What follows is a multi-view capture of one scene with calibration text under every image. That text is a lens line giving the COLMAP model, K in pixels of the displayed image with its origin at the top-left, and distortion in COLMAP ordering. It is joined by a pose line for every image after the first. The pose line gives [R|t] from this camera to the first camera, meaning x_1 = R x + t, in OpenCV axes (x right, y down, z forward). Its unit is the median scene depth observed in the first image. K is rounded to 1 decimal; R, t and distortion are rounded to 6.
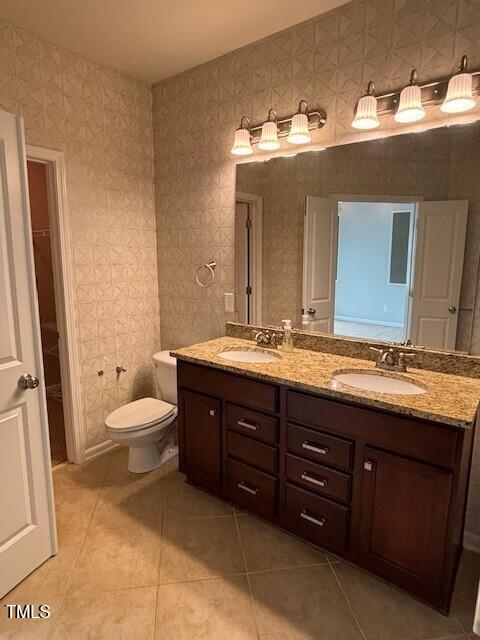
lens RADIAL K [[378.9, 0, 237.5], [0, 378.9, 316.7], [0, 0, 1]] dist [0.000601, -0.000167]
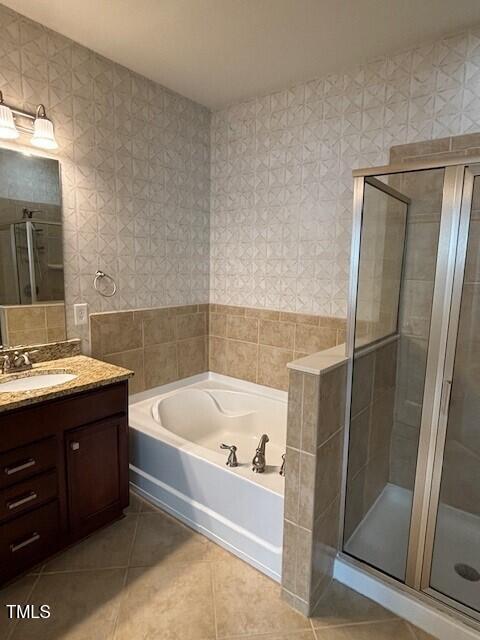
lens RADIAL K [[378.9, 0, 237.4], [0, 378.9, 322.0], [0, 0, 1]] dist [0.000601, -0.000167]
pose [[0.005542, -0.144965, 0.989421, -0.725841], [0.141072, 0.979654, 0.142744, -0.069098], [-0.989984, 0.138788, 0.025879, 0.424439]]
